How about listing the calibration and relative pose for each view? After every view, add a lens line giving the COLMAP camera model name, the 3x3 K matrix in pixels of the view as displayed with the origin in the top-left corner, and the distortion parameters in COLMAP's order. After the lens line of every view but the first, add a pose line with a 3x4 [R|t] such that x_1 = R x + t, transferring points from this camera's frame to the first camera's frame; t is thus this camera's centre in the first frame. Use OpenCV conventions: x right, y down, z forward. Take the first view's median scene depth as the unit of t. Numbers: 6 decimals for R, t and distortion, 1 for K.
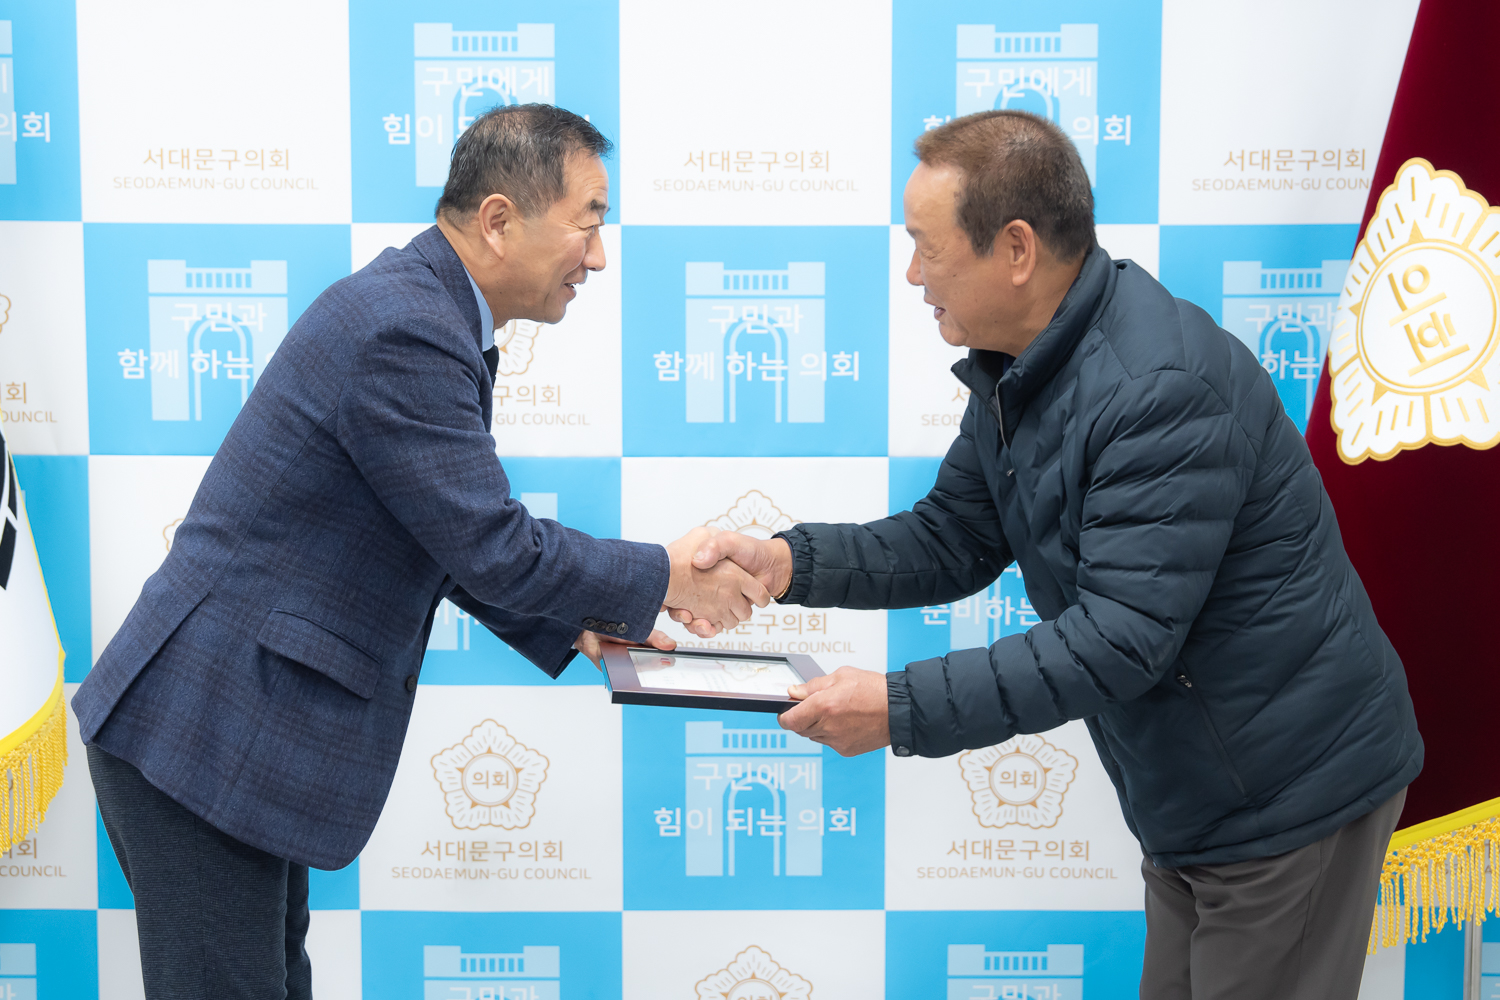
lens RADIAL K [[1860.6, 0, 686.1], [0, 1860.6, 492.2], [0, 0, 1]] dist [0.027547, 0.000000]
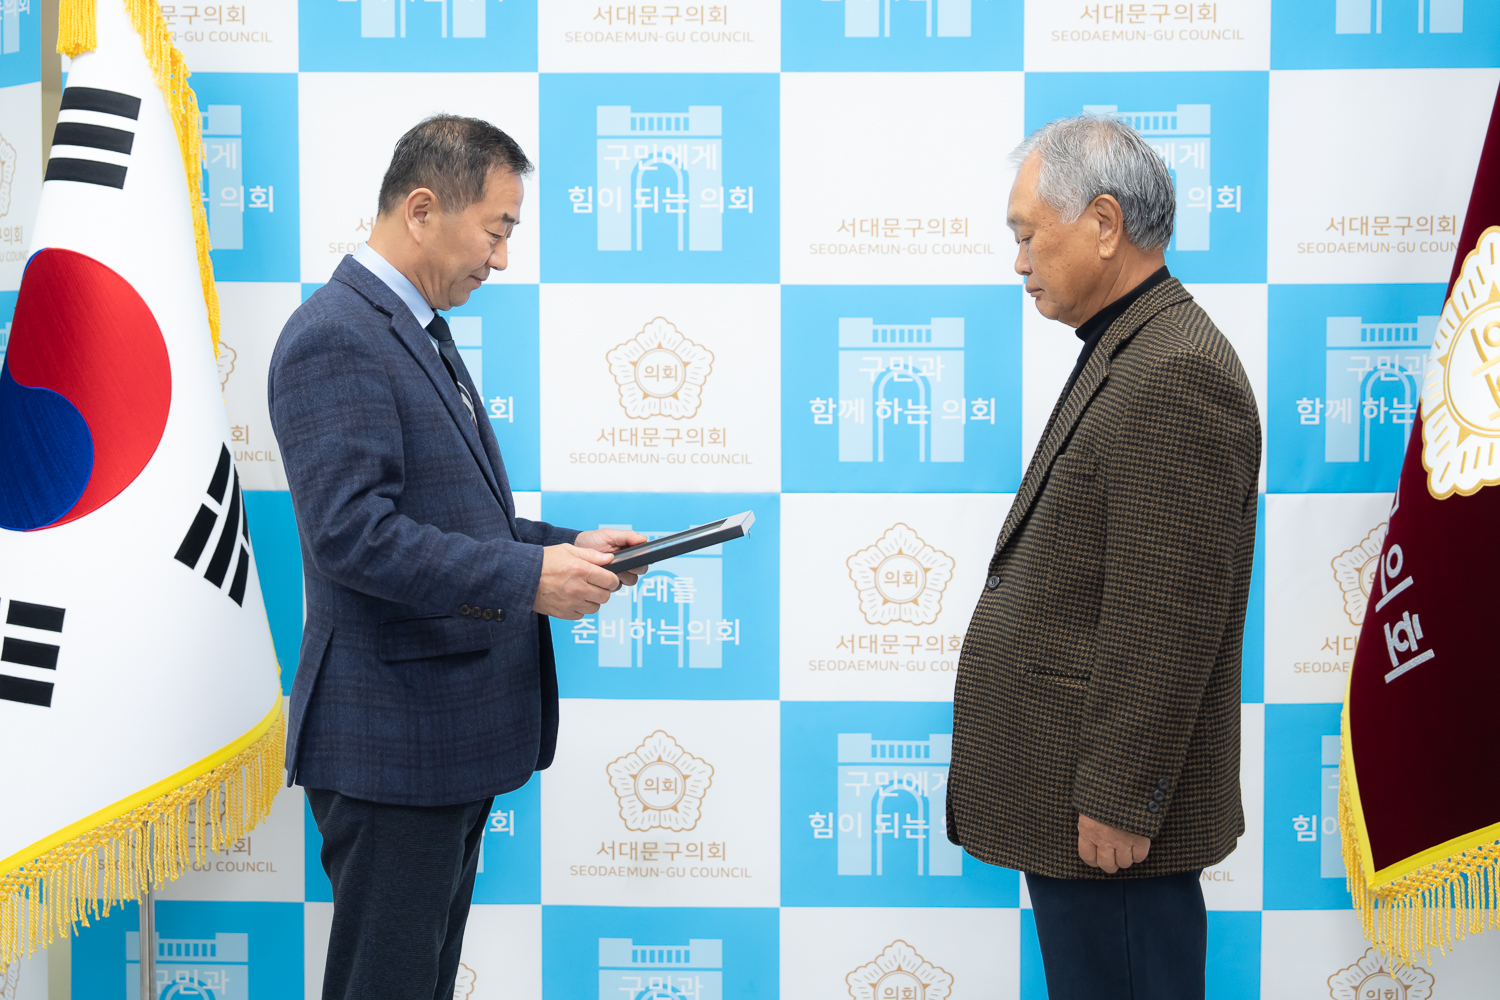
lens RADIAL K [[2067.8, 0, 742.7], [0, 2067.8, 489.7], [0, 0, 1]] dist [0.027598, 0.000000]
pose [[0.999641, 0.001694, -0.026750, -0.024197], [-0.002584, 0.999443, -0.033284, 0.020147], [0.026679, 0.033341, 0.999088, -0.230811]]
